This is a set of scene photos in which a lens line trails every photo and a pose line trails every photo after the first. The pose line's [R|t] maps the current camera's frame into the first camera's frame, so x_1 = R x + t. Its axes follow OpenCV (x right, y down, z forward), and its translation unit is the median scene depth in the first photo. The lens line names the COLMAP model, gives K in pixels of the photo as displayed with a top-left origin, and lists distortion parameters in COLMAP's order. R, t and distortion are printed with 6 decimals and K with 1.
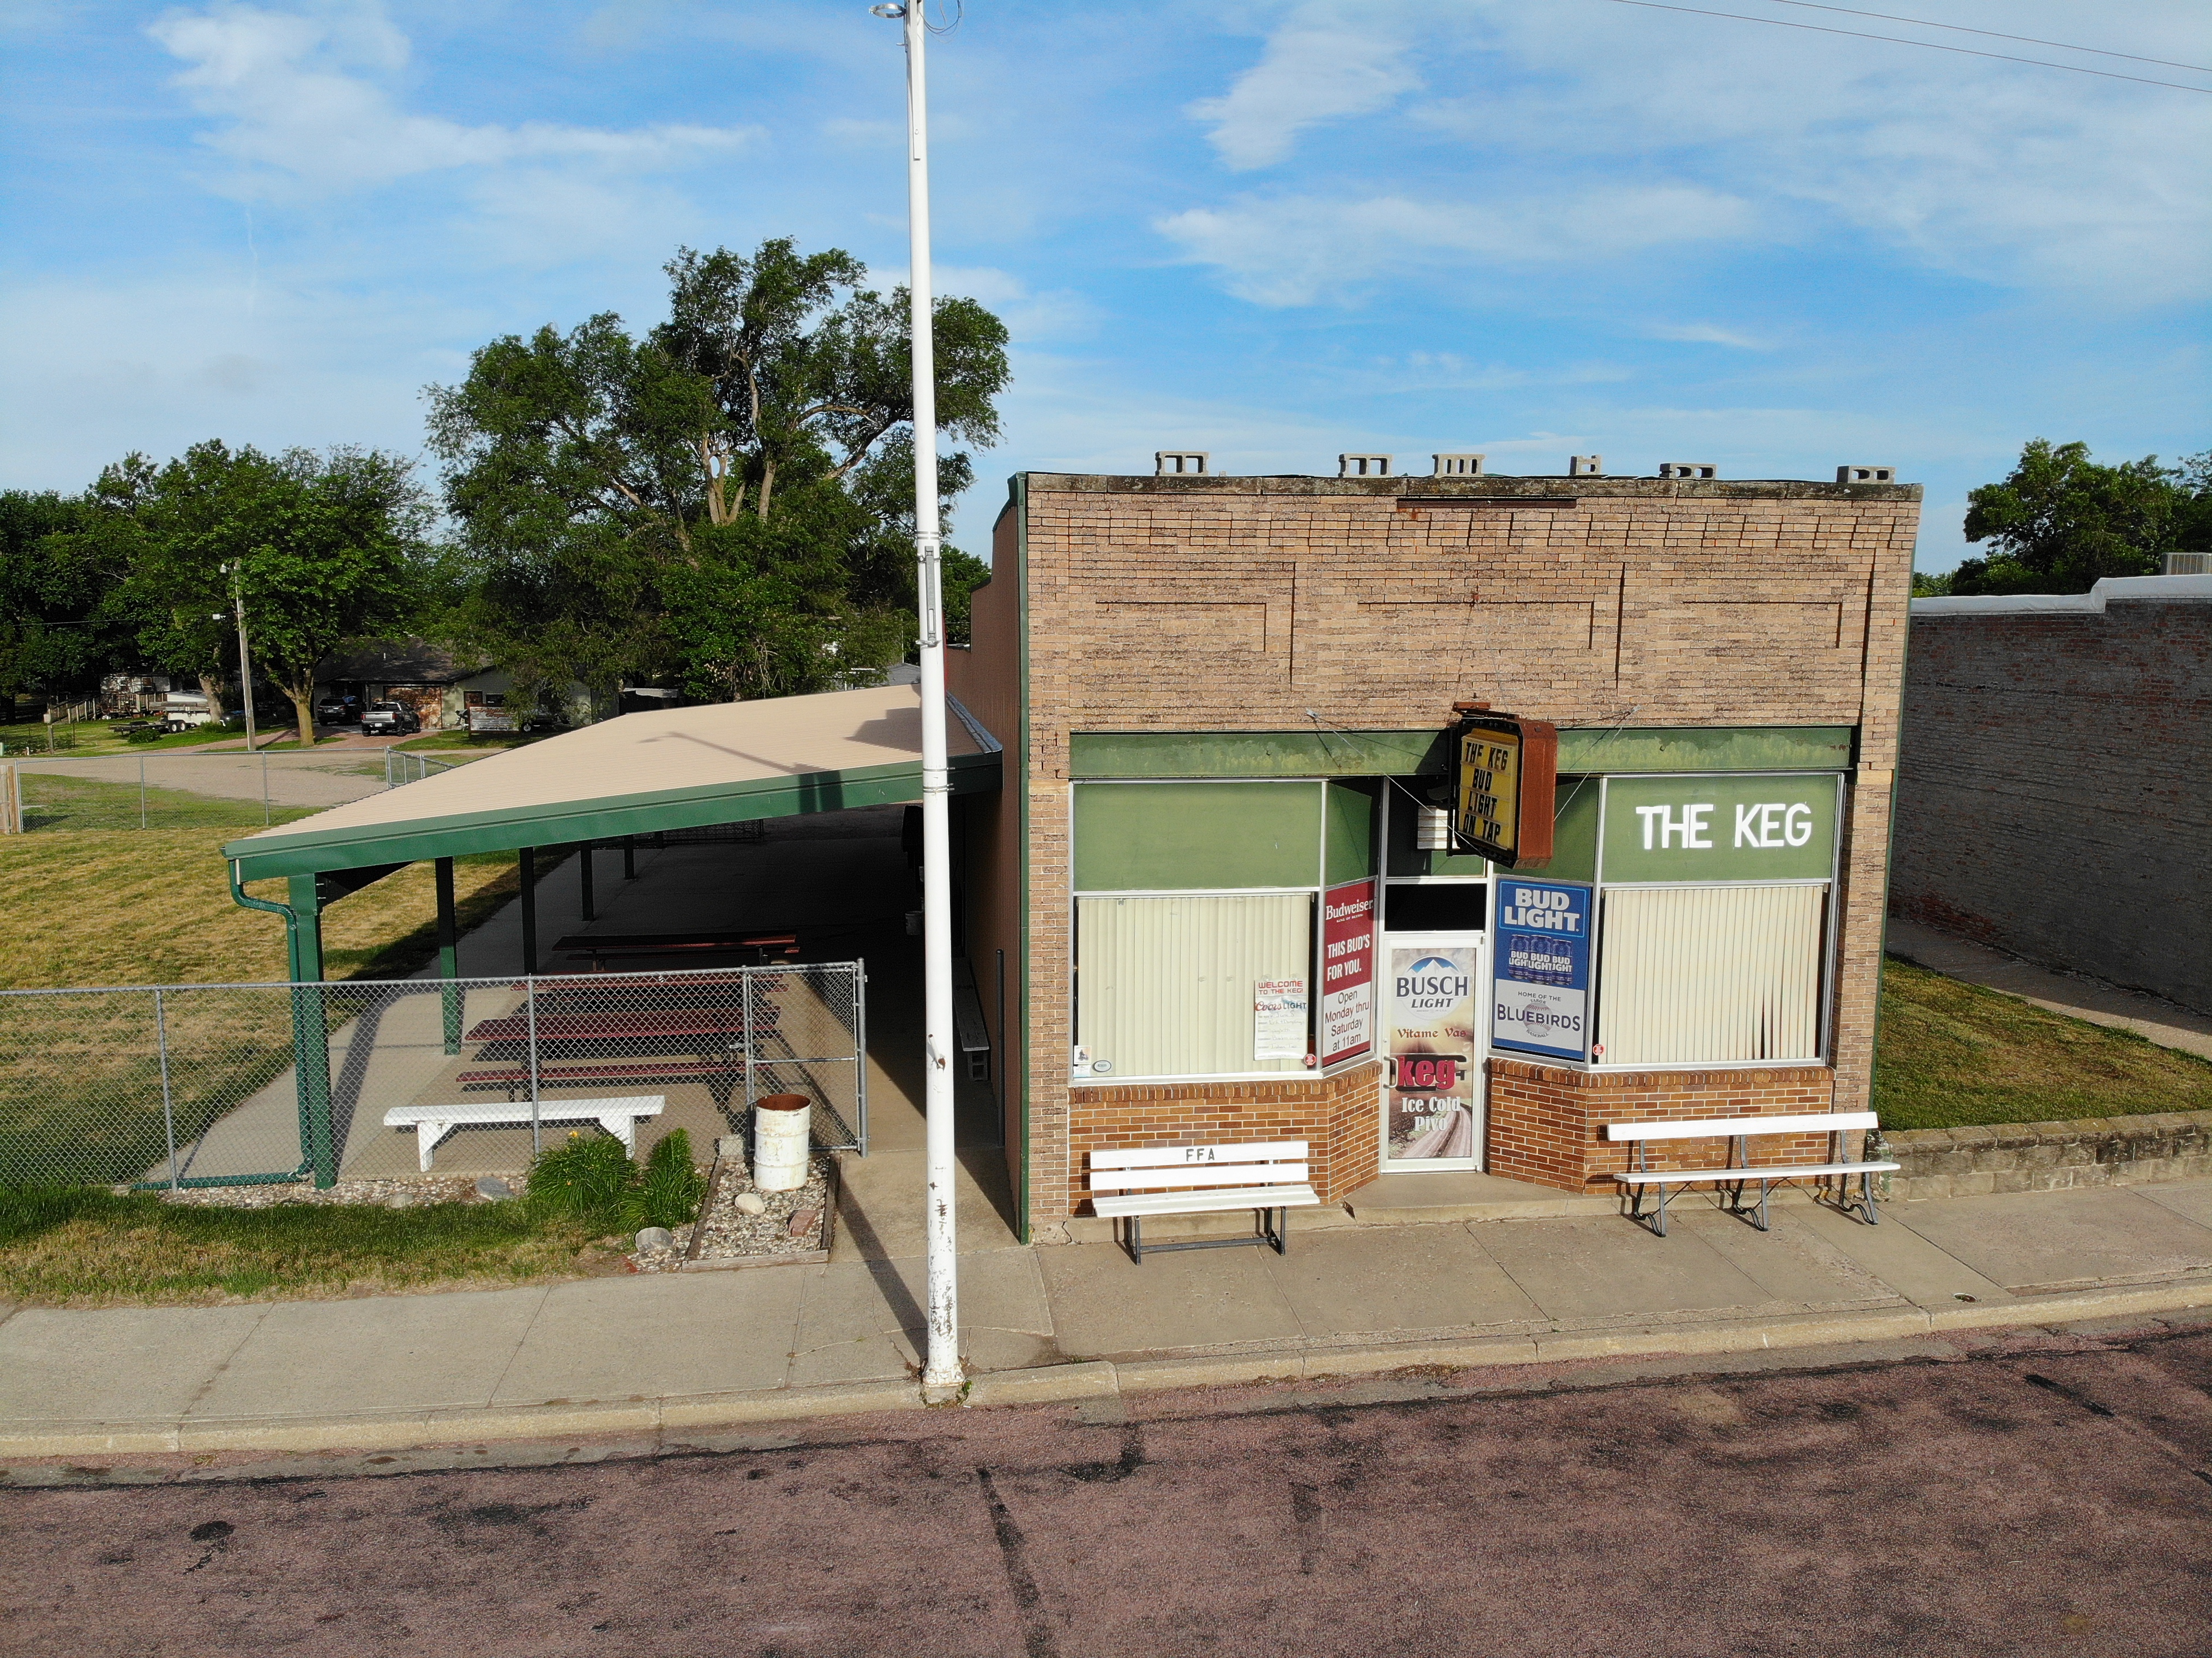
lens RADIAL K [[1612.9, 0, 1104.2], [0, 1612.9, 855.9], [0, 0, 1]] dist [0.064127, -0.165194]
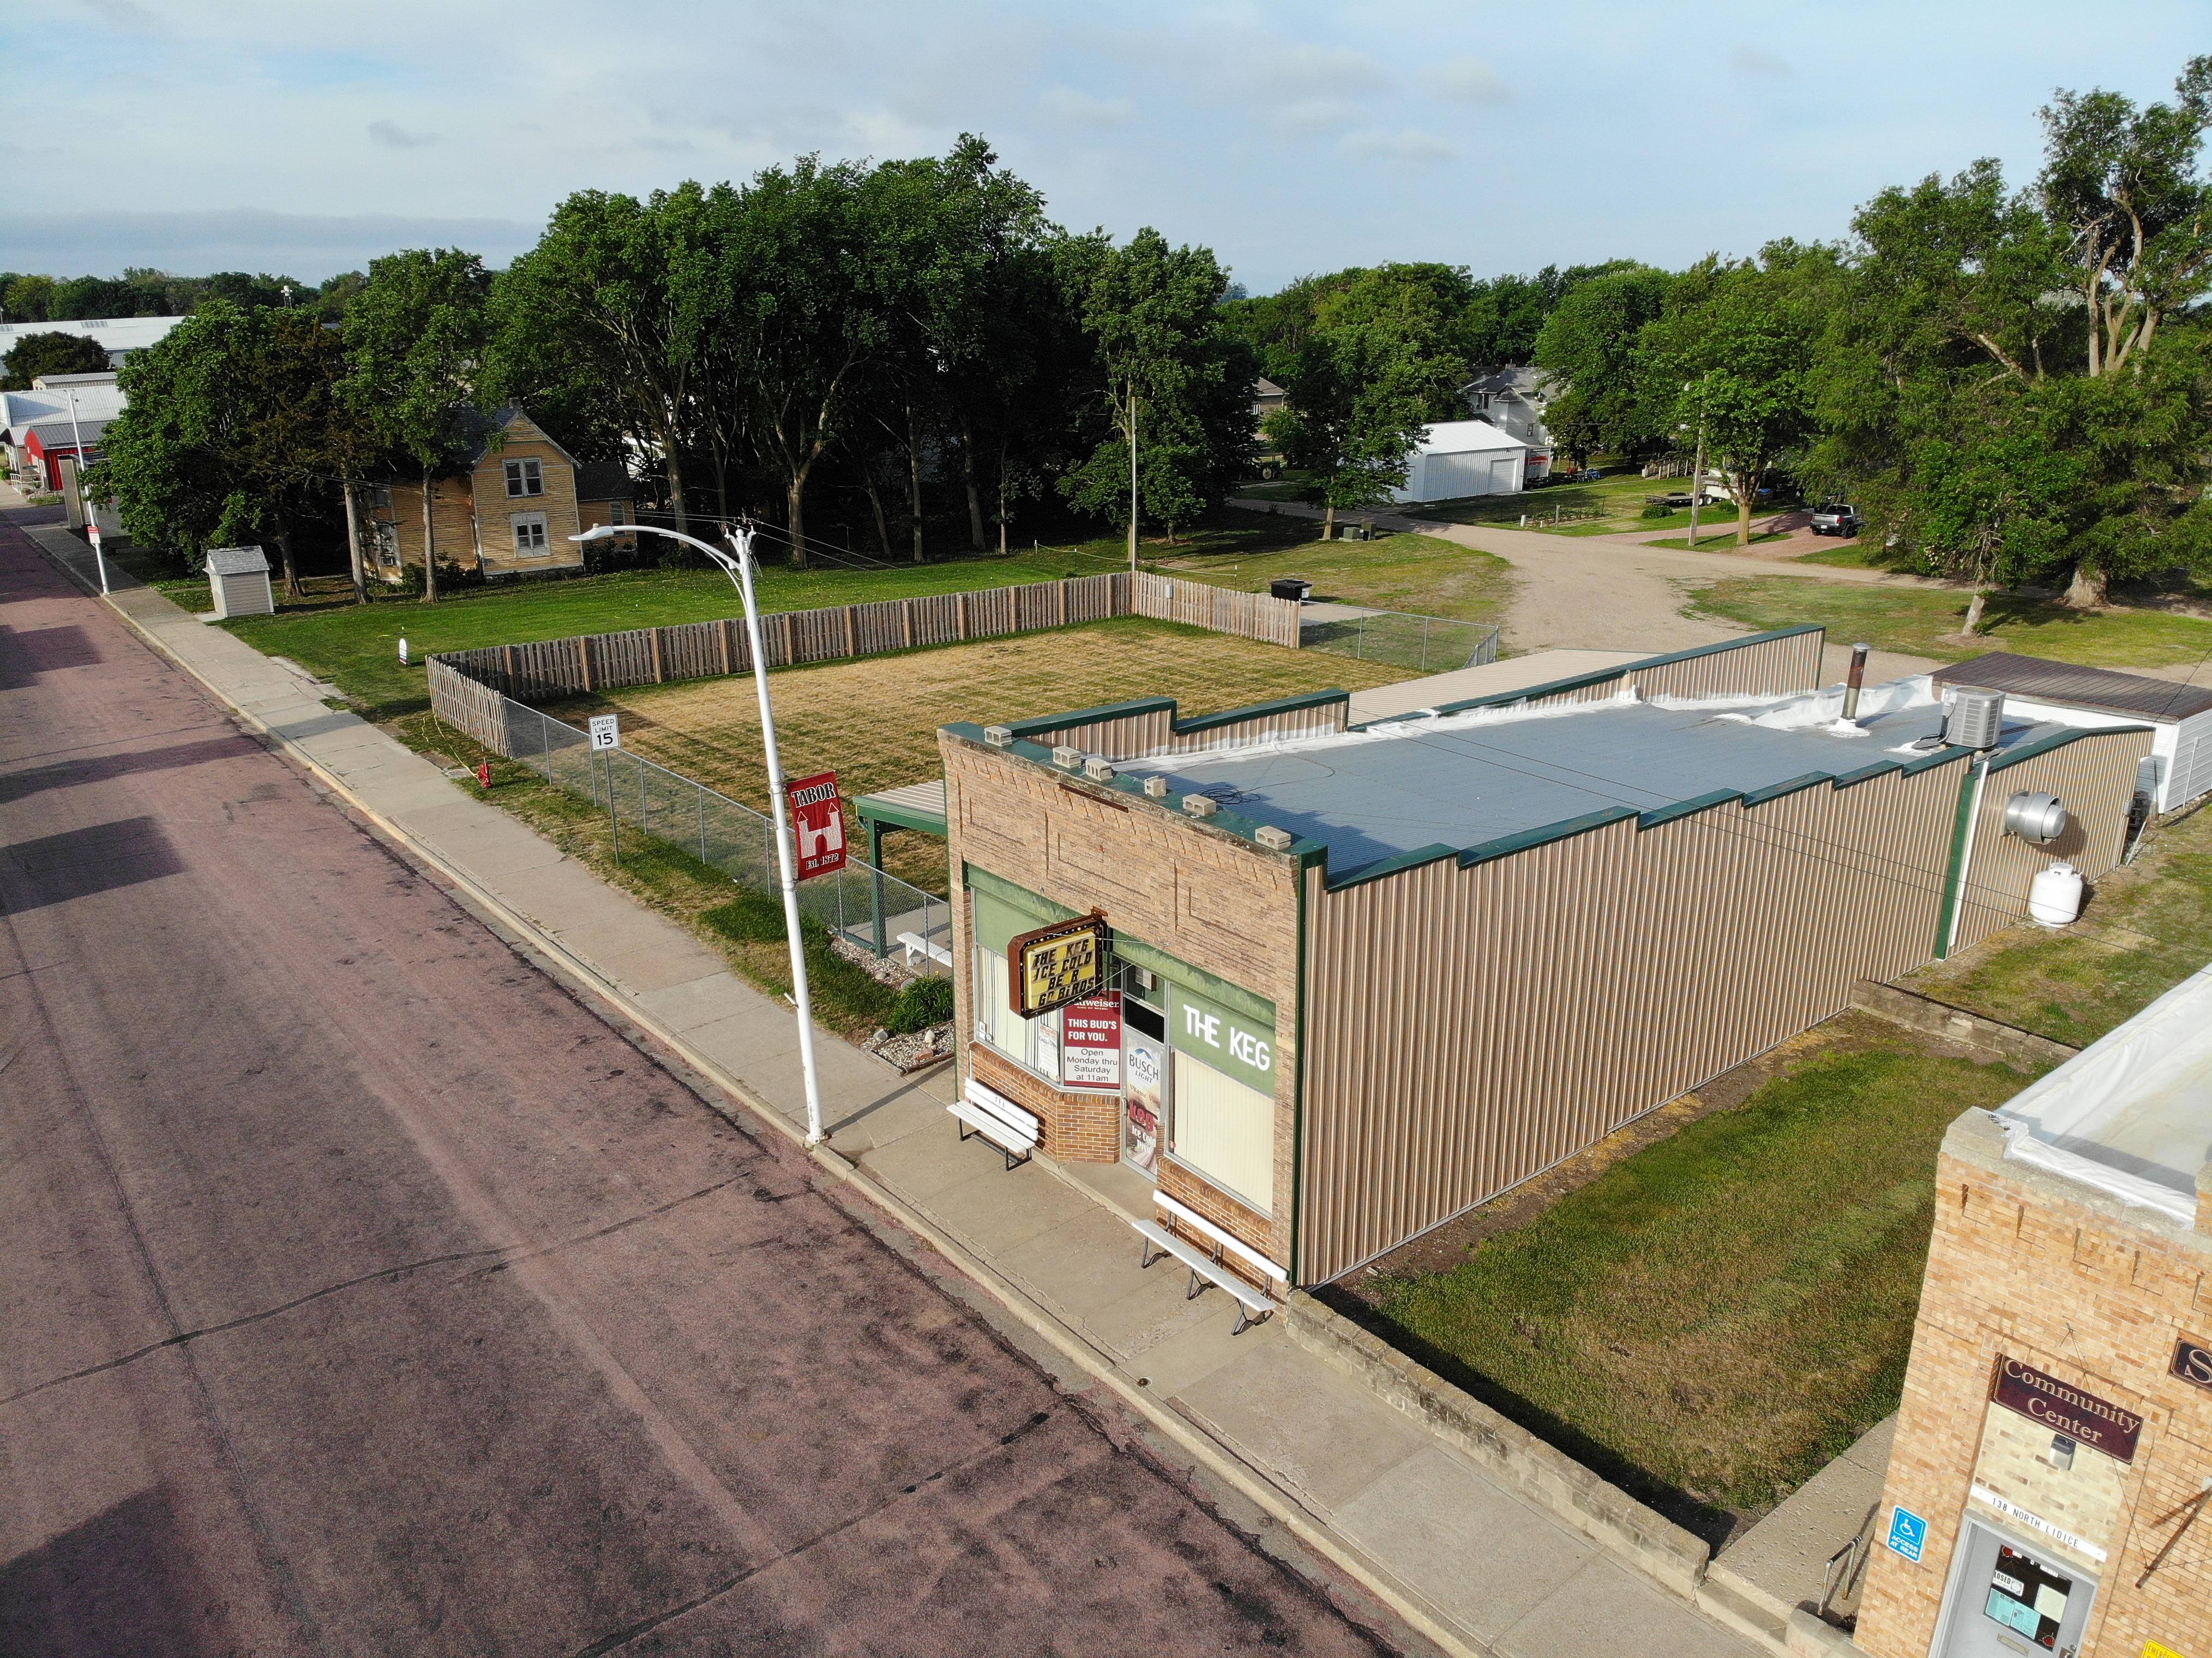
lens RADIAL K [[1603.7, 0, 1113.7], [0, 1603.7, 805.7], [0, 0, 1]] dist [0.126332, -0.235885]
pose [[0.521739, 0.245230, -0.817099, 1.468528], [-0.113168, 0.969224, 0.218626, -0.528556], [0.845566, -0.021596, 0.533435, 0.146054]]
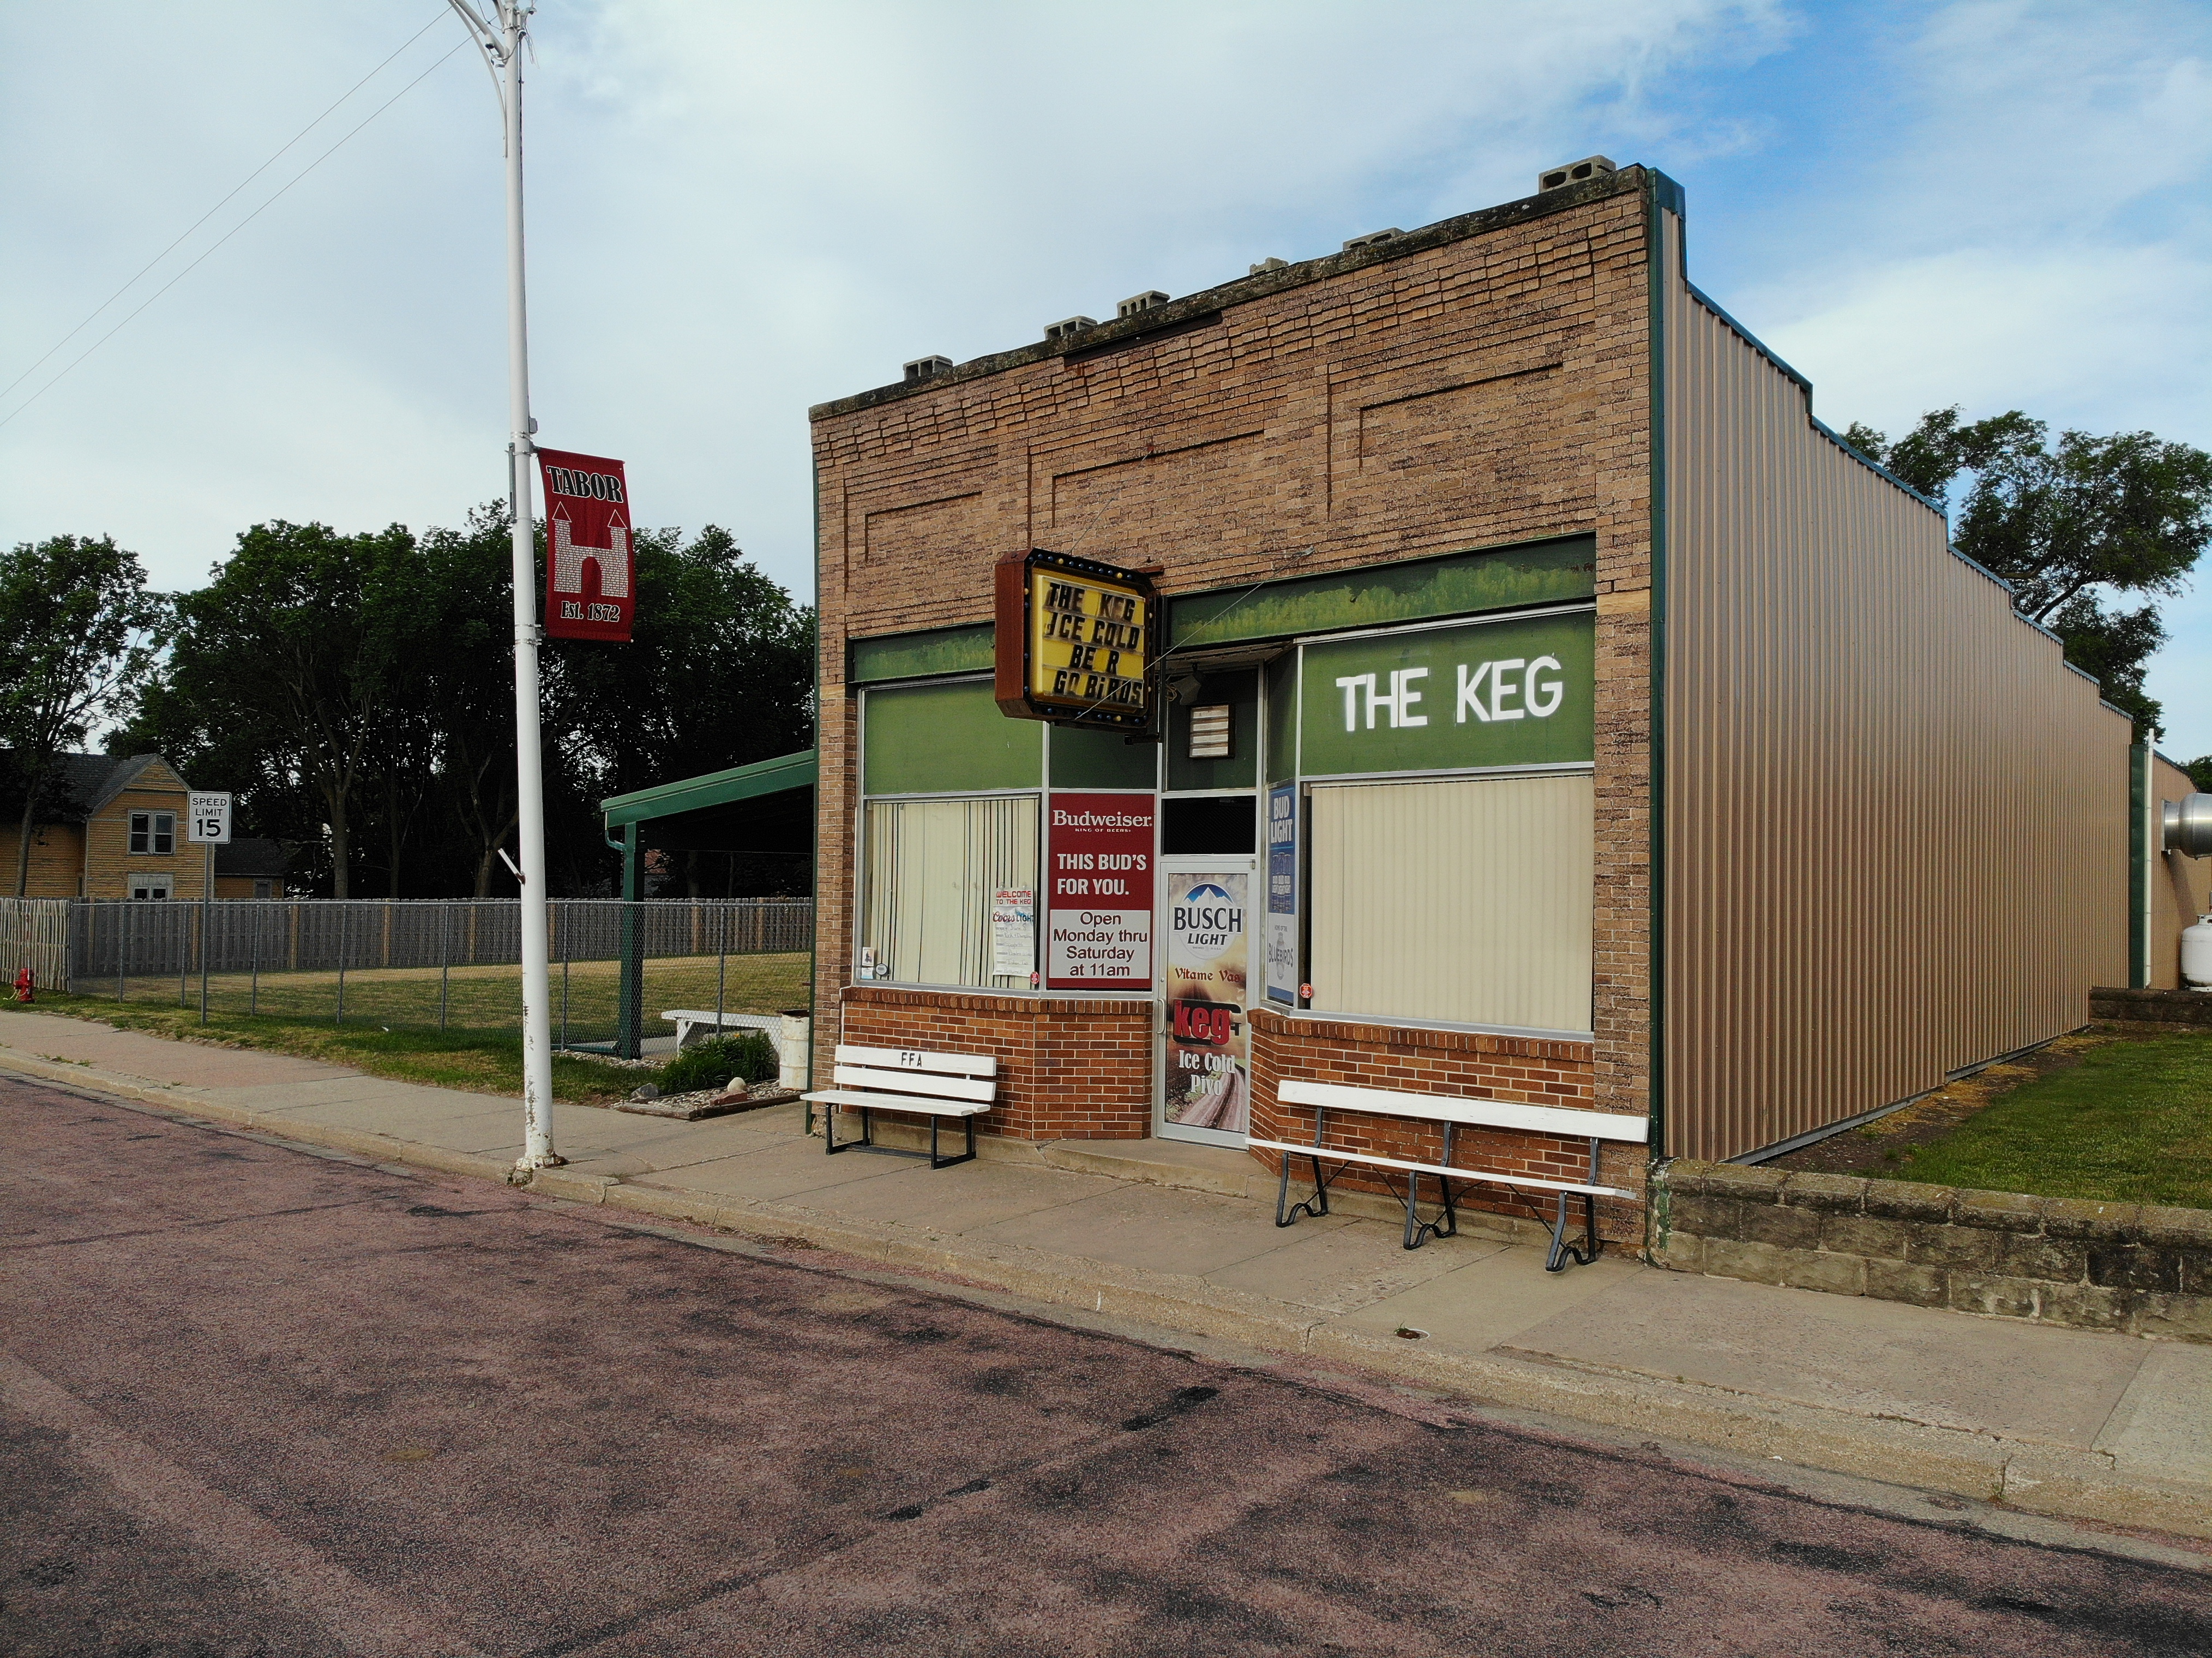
lens RADIAL K [[1583.0, 0, 1117.1], [0, 1583.0, 855.5], [0, 0, 1]] dist [0.162492, -0.332564]
pose [[0.674157, -0.010032, -0.738520, 0.823070], [-0.109067, 0.987593, -0.112978, 0.153403], [0.730491, 0.156713, 0.664699, 0.418008]]
